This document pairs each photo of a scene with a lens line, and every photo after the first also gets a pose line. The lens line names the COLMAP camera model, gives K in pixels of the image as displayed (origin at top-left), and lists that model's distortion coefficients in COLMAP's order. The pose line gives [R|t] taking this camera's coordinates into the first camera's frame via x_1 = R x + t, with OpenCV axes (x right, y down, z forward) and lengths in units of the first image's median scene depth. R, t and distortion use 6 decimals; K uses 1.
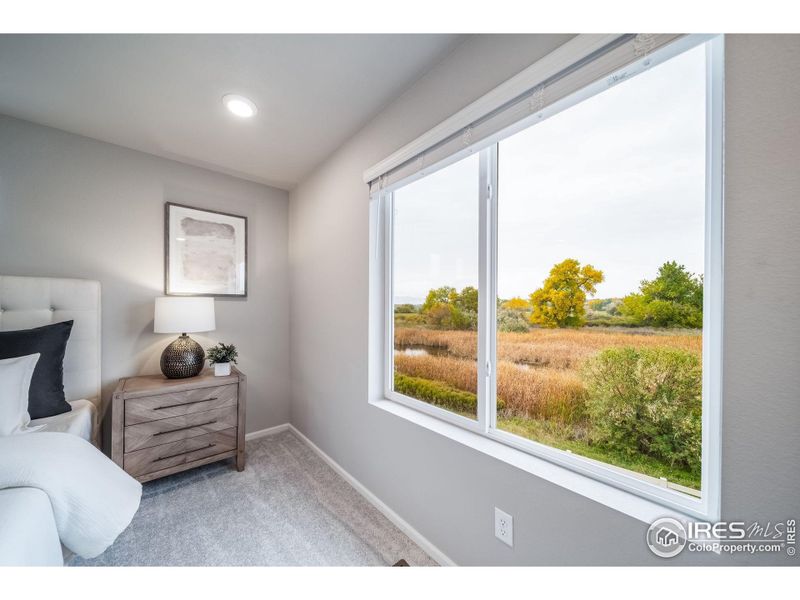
lens RADIAL K [[284.7, 0, 391.6], [0, 284.7, 308.8], [0, 0, 1]] dist [0.001210, -0.000026]
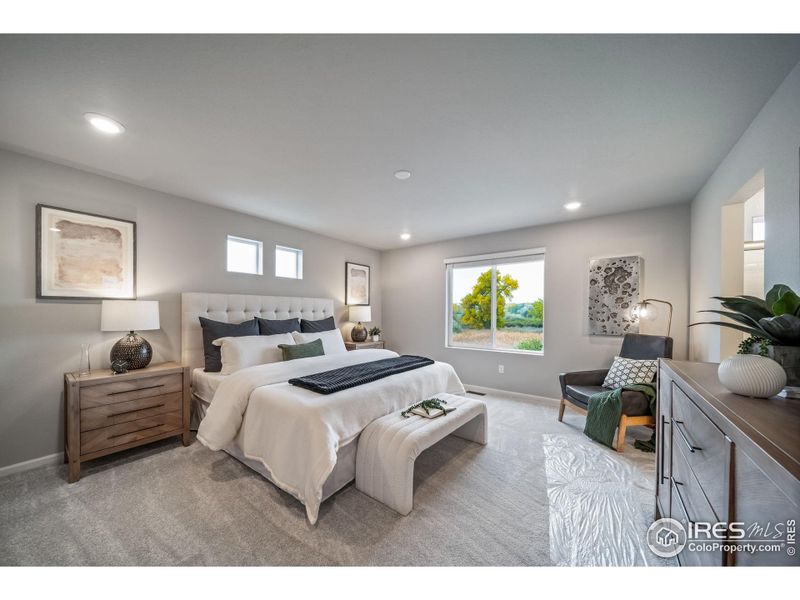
lens RADIAL K [[290.4, 0, 388.4], [0, 290.4, 306.9], [0, 0, 1]] dist [0.006529, 0.000103]
pose [[0.975968, 0.006633, 0.217813, -0.923798], [-0.003294, 0.999872, -0.015688, 0.001336], [-0.217889, 0.014594, 0.975864, -1.188384]]
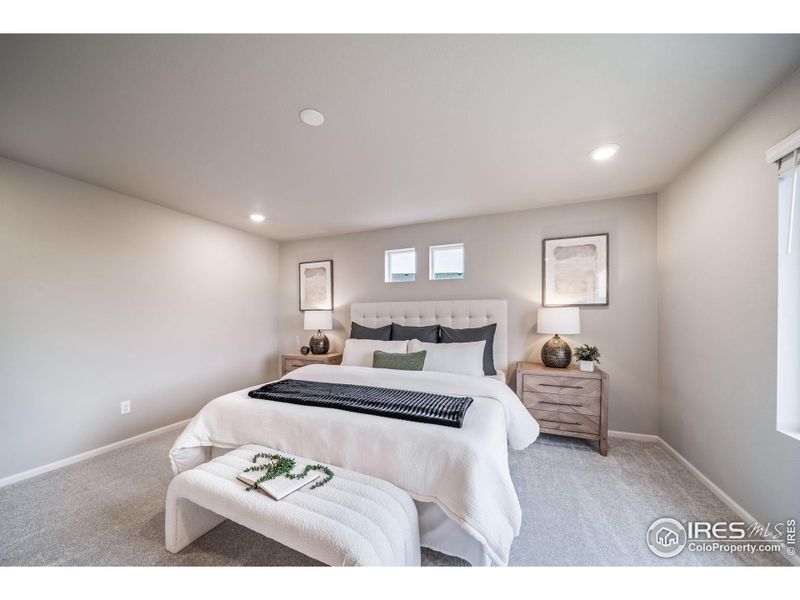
lens RADIAL K [[286.9, 0, 390.9], [0, 286.9, 316.4], [0, 0, 1]] dist [-0.002457, -0.000289]
pose [[0.442044, -0.002103, -0.896991, 0.124860], [0.001878, 0.999997, -0.001419, 0.000210], [0.896992, -0.001057, 0.442046, -0.269150]]
